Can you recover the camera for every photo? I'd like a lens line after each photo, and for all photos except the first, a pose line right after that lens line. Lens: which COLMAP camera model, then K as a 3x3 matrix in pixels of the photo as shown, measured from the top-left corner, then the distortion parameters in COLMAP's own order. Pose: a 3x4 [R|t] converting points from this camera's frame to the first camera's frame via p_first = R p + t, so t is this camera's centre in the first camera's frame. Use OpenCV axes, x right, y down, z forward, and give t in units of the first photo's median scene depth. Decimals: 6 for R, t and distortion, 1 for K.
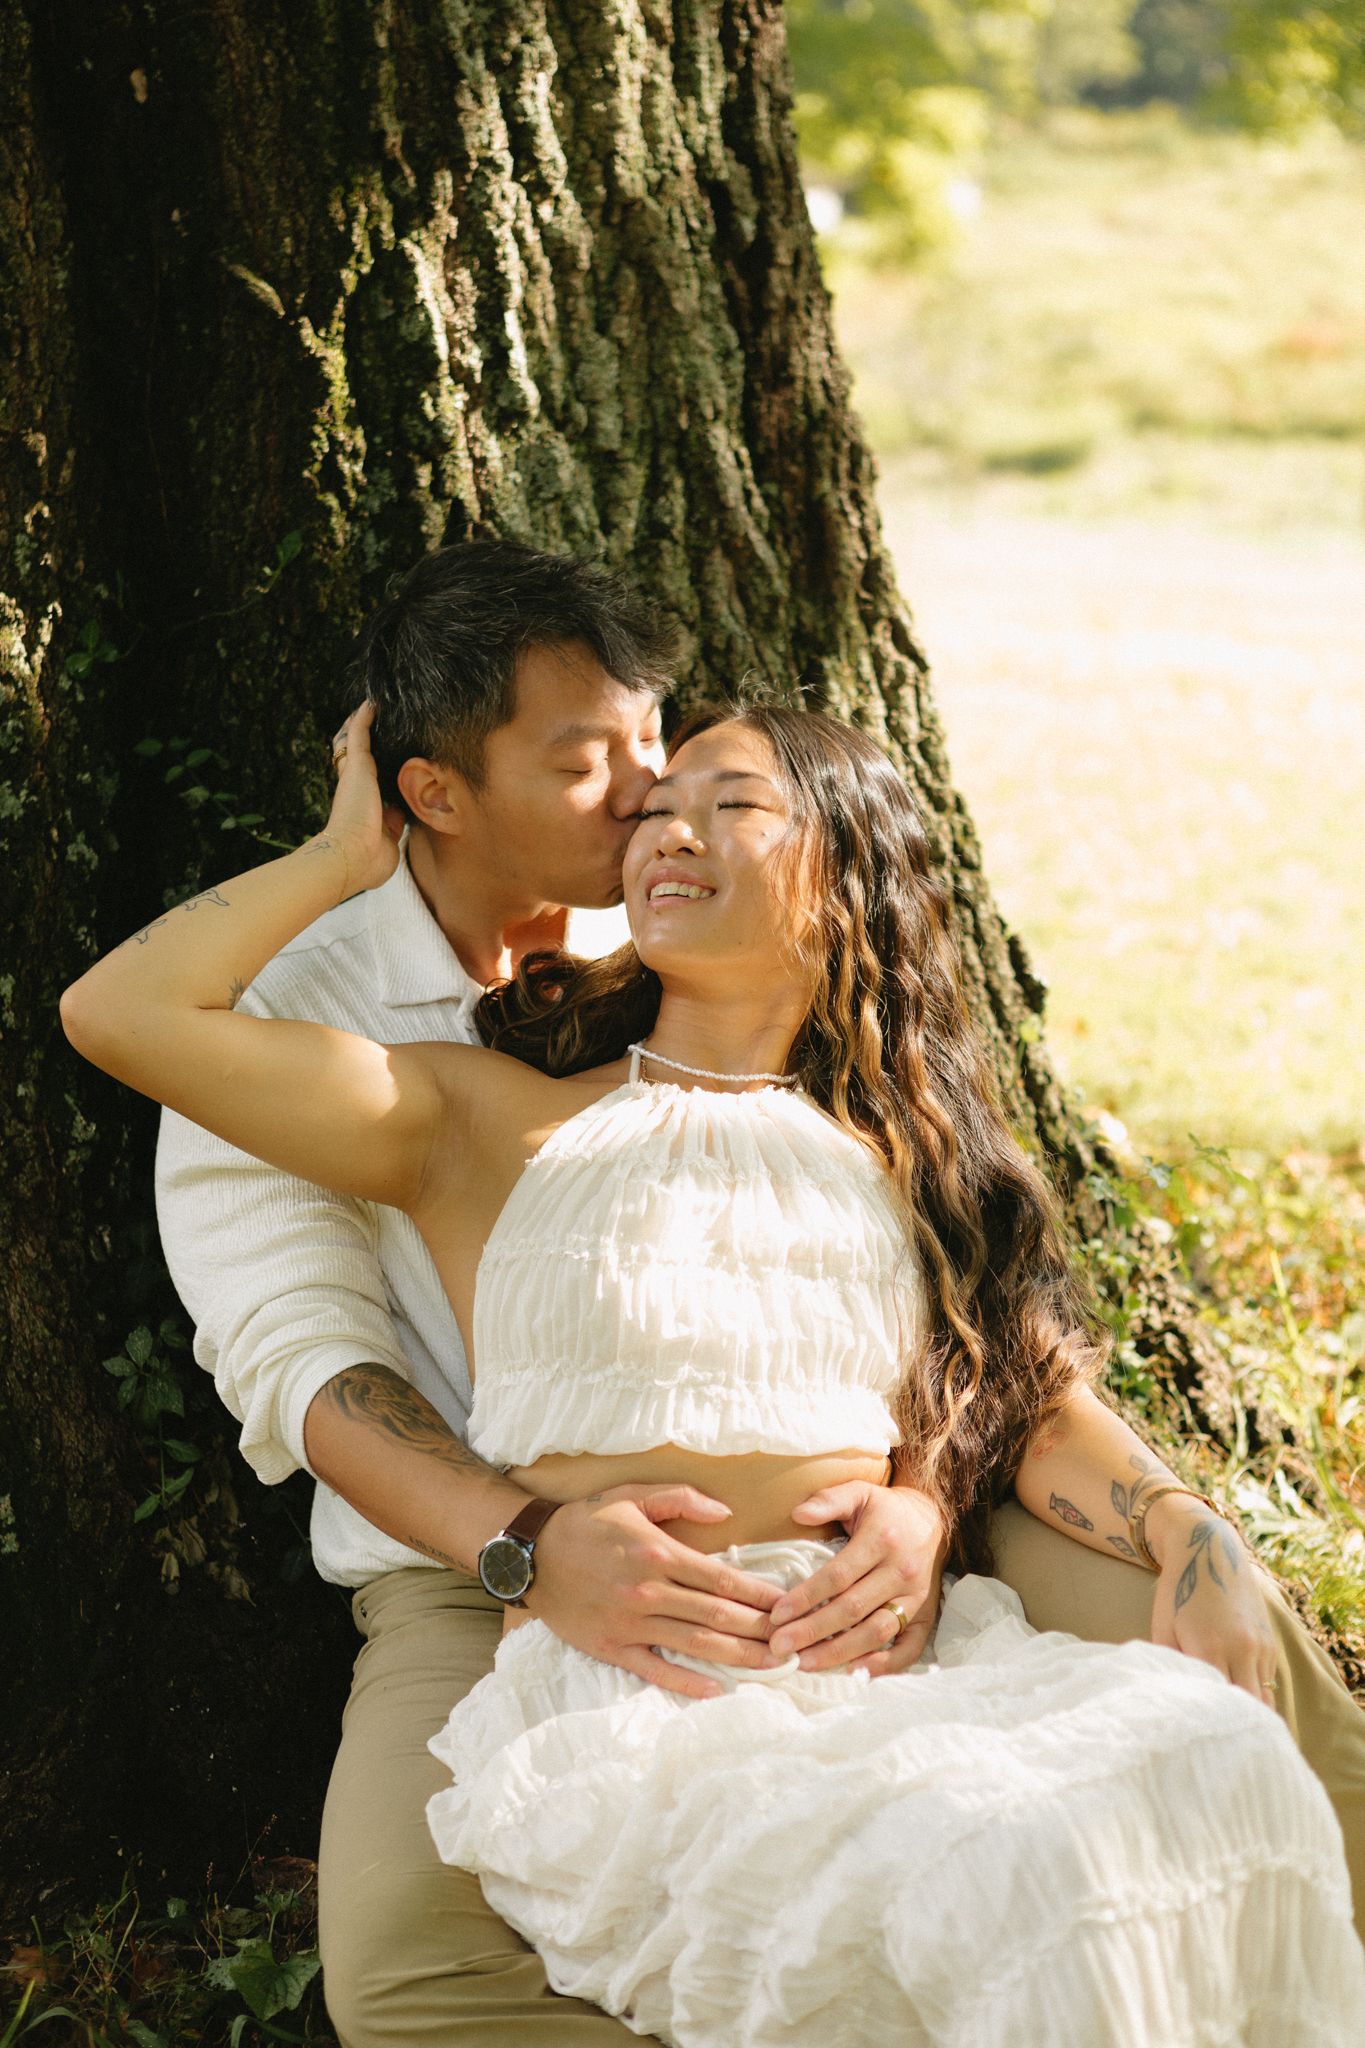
lens RADIAL K [[4171.9, 0, 677.0], [0, 4171.9, 1021.8], [0, 0, 1]] dist [-0.072638, 0.000000]
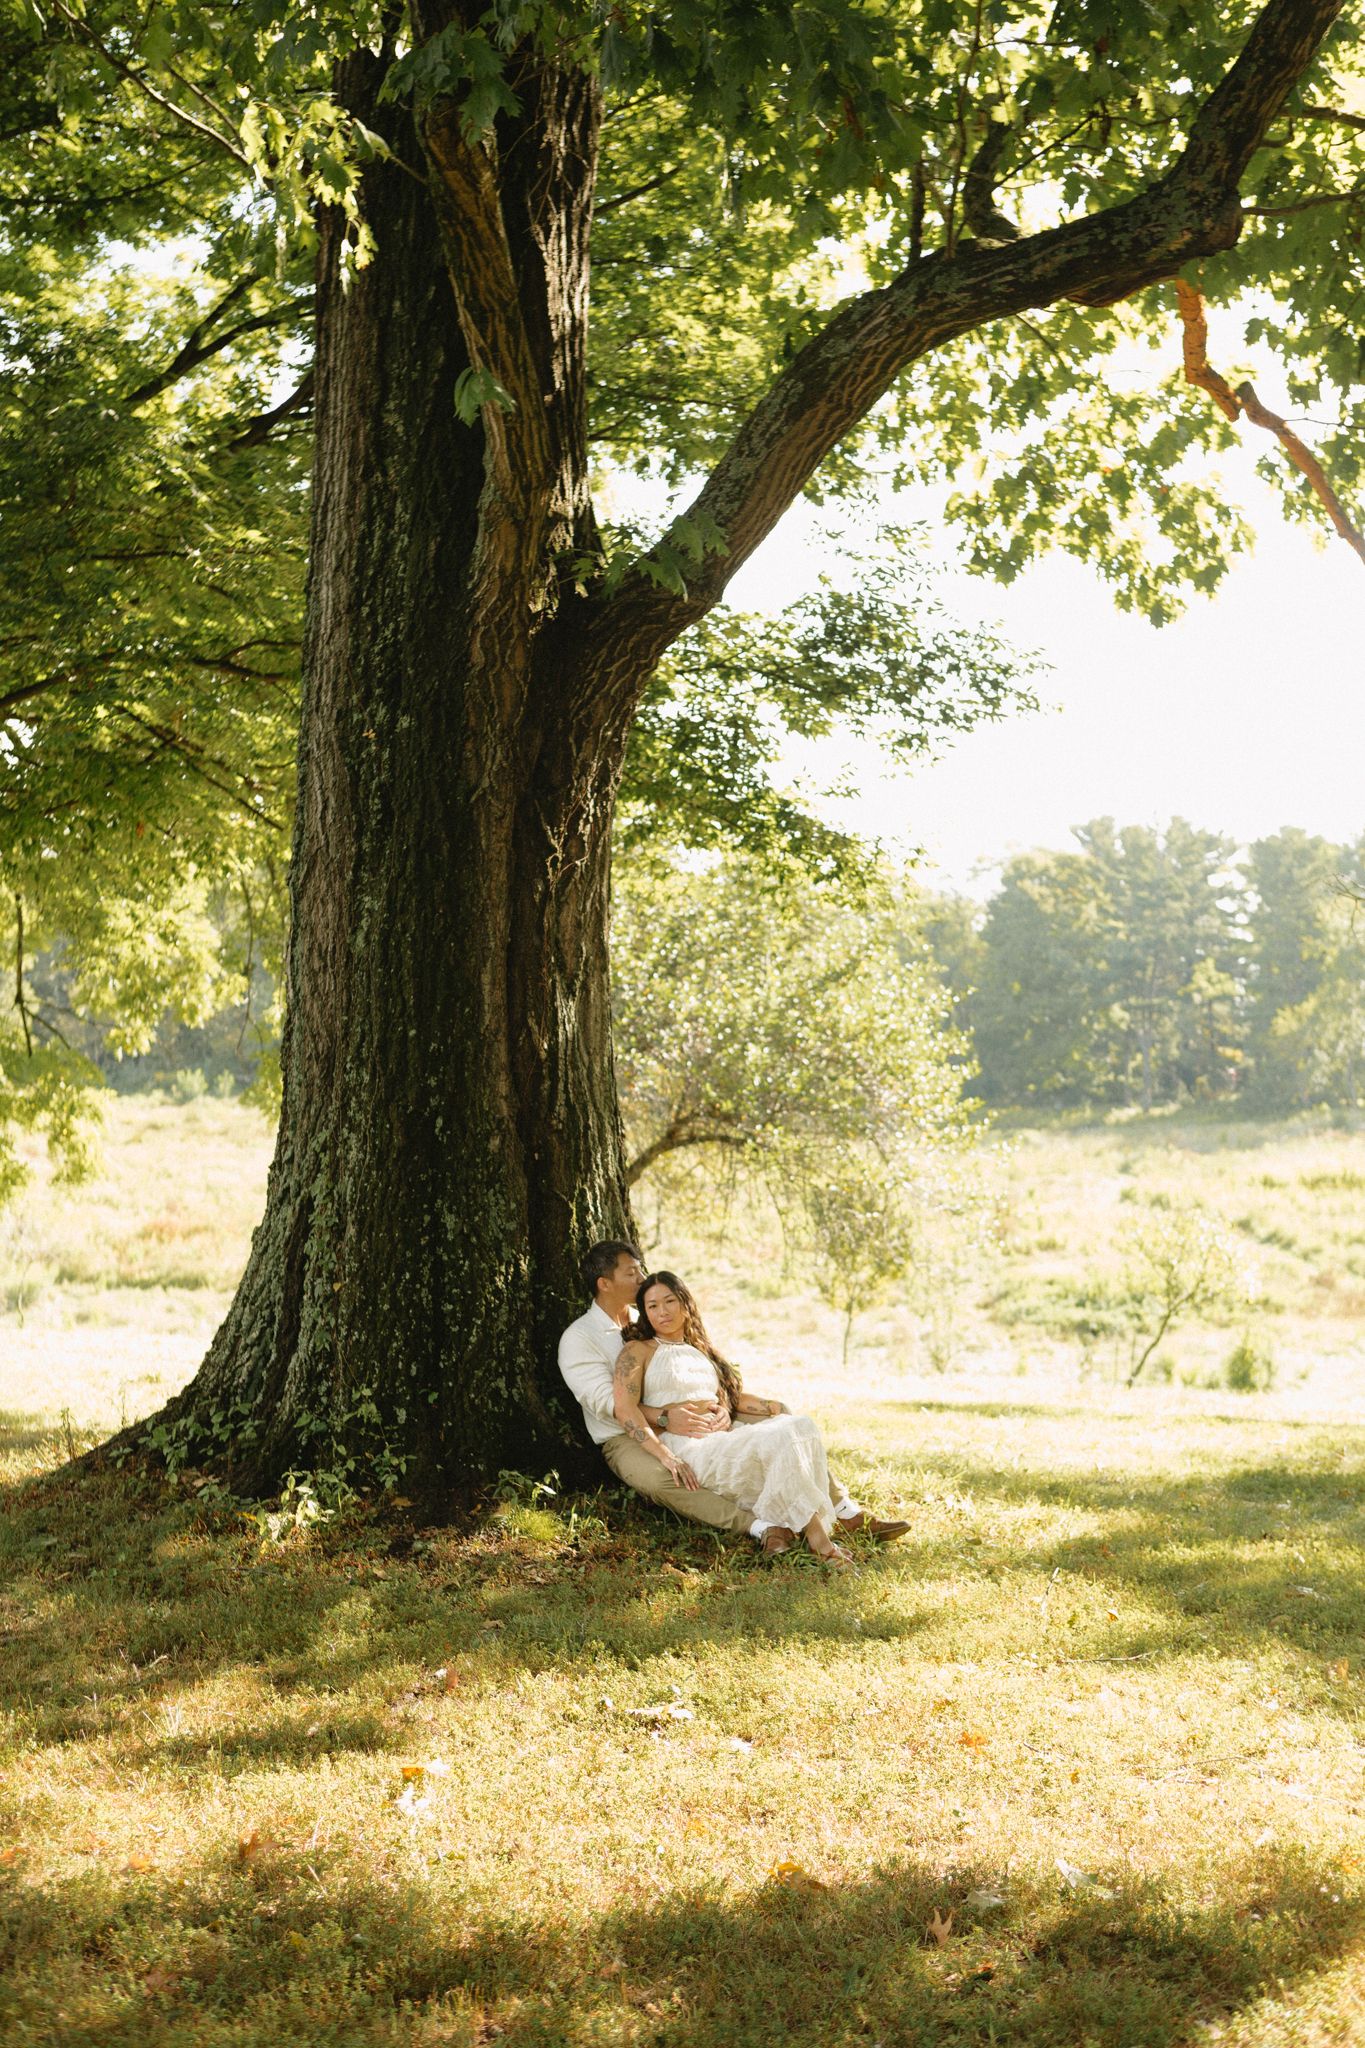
lens RADIAL K [[2773.3, 0, 684.4], [0, 2773.3, 1019.8], [0, 0, 1]] dist [0.005412, 0.000000]
pose [[0.938287, 0.033528, 0.344229, -0.062688], [0.048469, 0.972721, -0.226860, 0.021660], [-0.342445, 0.229544, 0.911066, -0.121444]]
